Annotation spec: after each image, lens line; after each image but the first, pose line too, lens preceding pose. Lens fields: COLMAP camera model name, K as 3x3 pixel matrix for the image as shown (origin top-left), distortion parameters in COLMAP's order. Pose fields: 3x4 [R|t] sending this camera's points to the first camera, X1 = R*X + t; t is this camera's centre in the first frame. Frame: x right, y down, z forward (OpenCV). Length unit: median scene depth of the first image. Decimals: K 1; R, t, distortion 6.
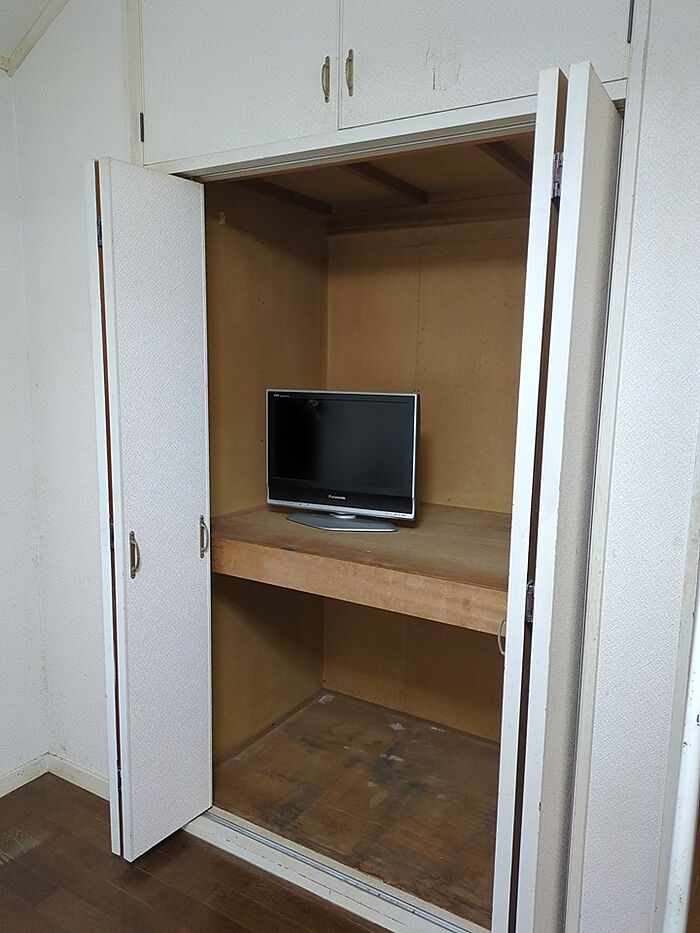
lens RADIAL K [[692.3, 0, 350.0], [0, 692.3, 466.5], [0, 0, 1]] dist [0.005106, -0.002102]
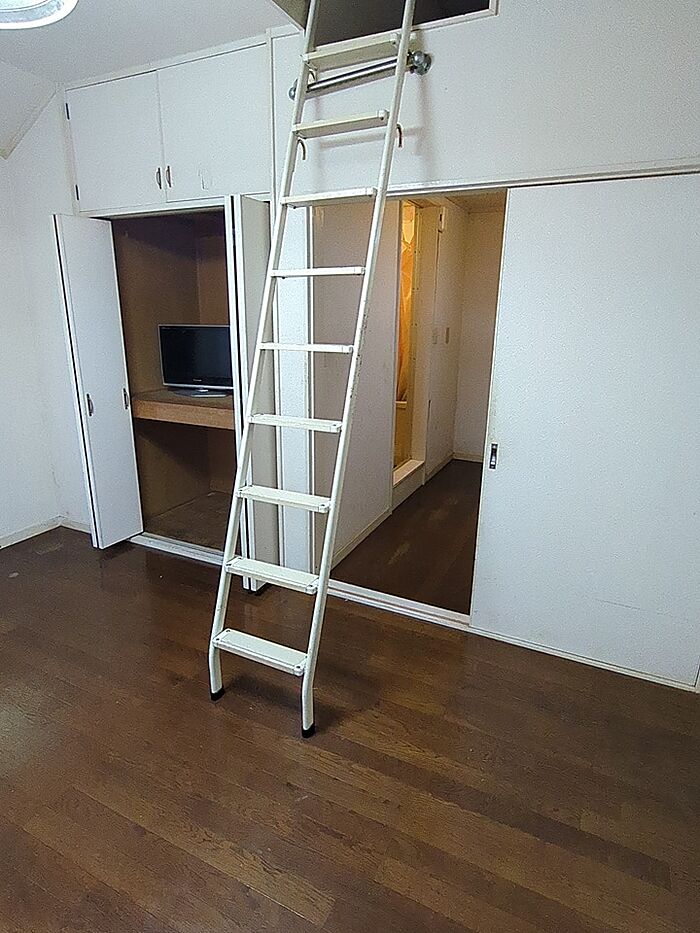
lens RADIAL K [[547.2, 0, 350.0], [0, 547.2, 466.5], [0, 0, 1]] dist [-0.025282, 0.000251]
pose [[0.995200, -0.037586, 0.090358, 0.285786], [0.024619, 0.989767, 0.140556, 0.087203], [-0.094716, -0.137657, 0.985941, -0.657362]]
